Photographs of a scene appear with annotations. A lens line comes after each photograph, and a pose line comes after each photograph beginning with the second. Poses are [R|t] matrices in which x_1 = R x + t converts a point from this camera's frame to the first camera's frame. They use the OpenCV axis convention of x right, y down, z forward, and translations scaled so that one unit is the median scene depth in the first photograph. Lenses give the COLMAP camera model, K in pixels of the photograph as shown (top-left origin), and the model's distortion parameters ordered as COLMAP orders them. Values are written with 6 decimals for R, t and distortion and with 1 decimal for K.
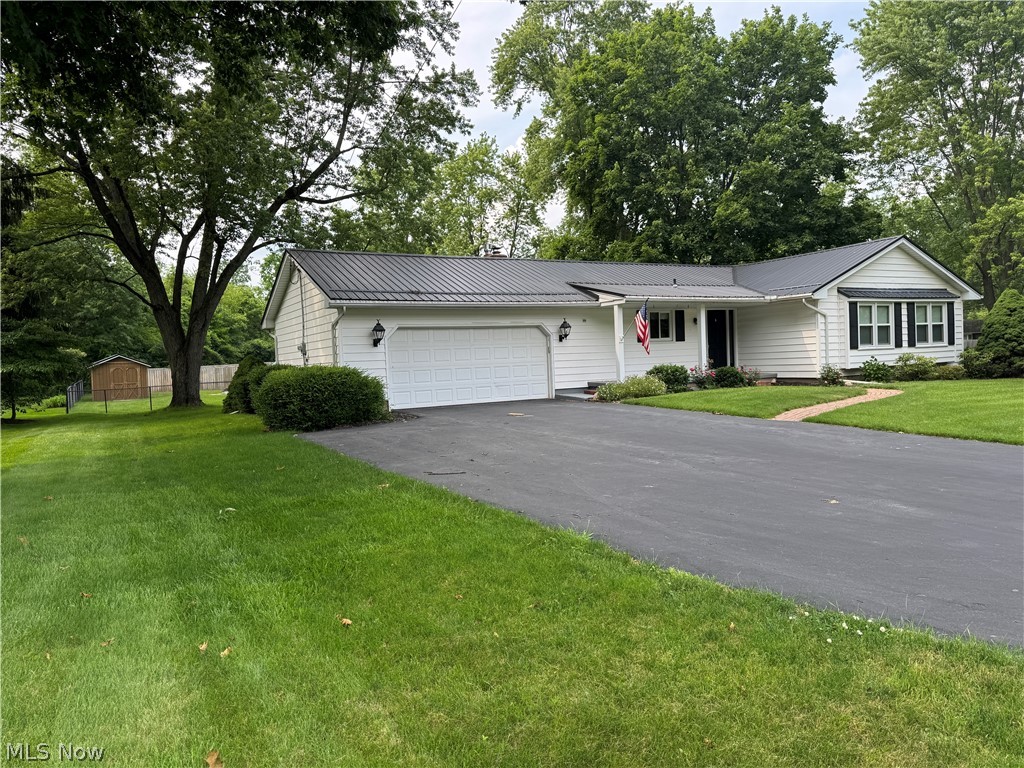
lens RADIAL K [[749.6, 0, 512.0], [0, 749.6, 384.0], [0, 0, 1]] dist [0.048171, -0.003386]
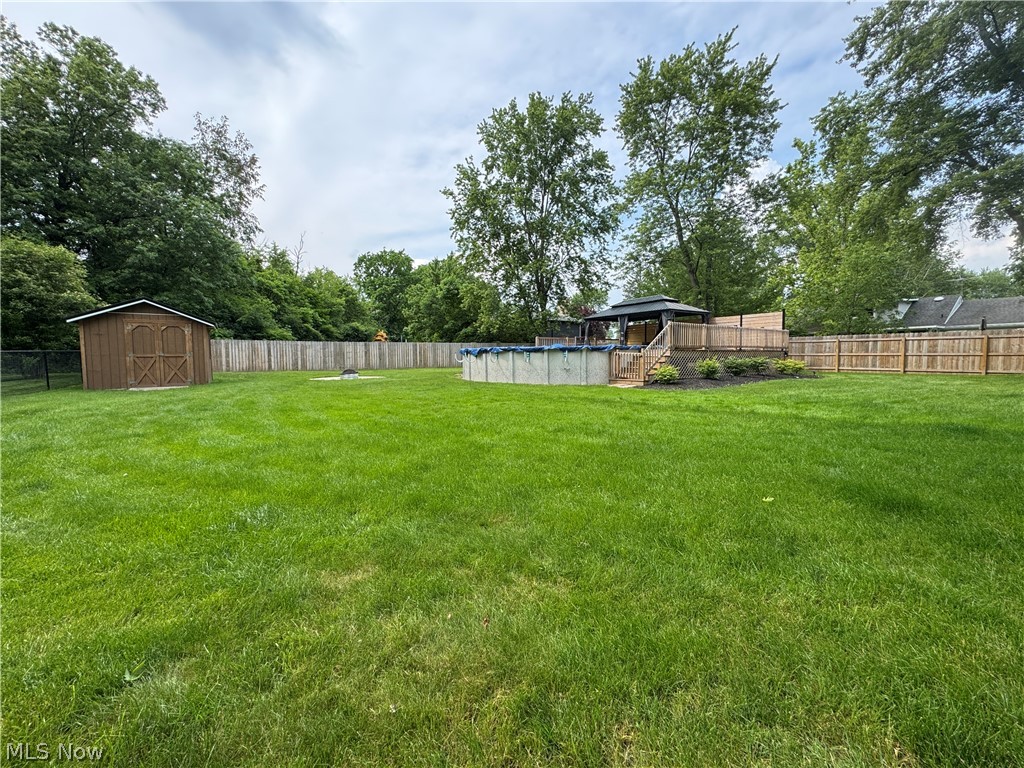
lens RADIAL K [[407.1, 0, 512.0], [0, 407.1, 384.0], [0, 0, 1]] dist [-0.000209, 0.000063]
pose [[0.995574, 0.019843, 0.091865, -0.172258], [-0.023394, 0.999014, 0.037745, 0.001487], [-0.091025, -0.039727, 0.995056, 0.410258]]
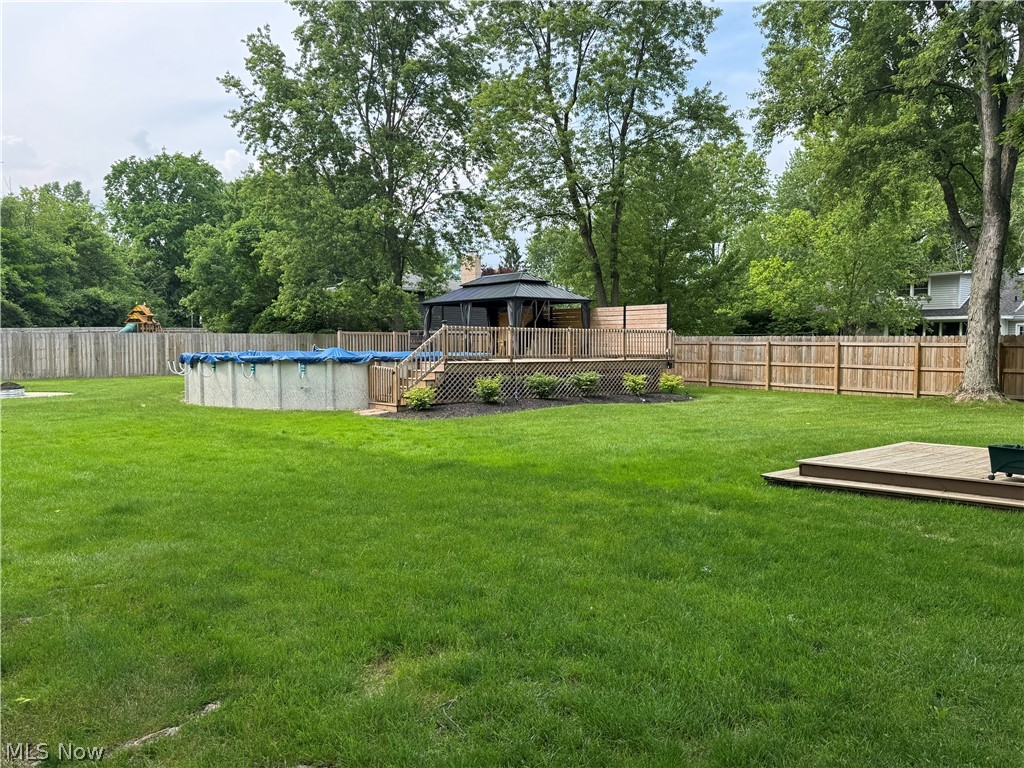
lens RADIAL K [[780.0, 0, 512.0], [0, 780.0, 384.0], [0, 0, 1]] dist [0.026032, -0.004674]
pose [[0.987507, 0.027435, 0.155169, -0.106665], [-0.031476, 0.999225, 0.023643, -0.007840], [-0.154400, -0.028232, 0.987605, 0.334976]]
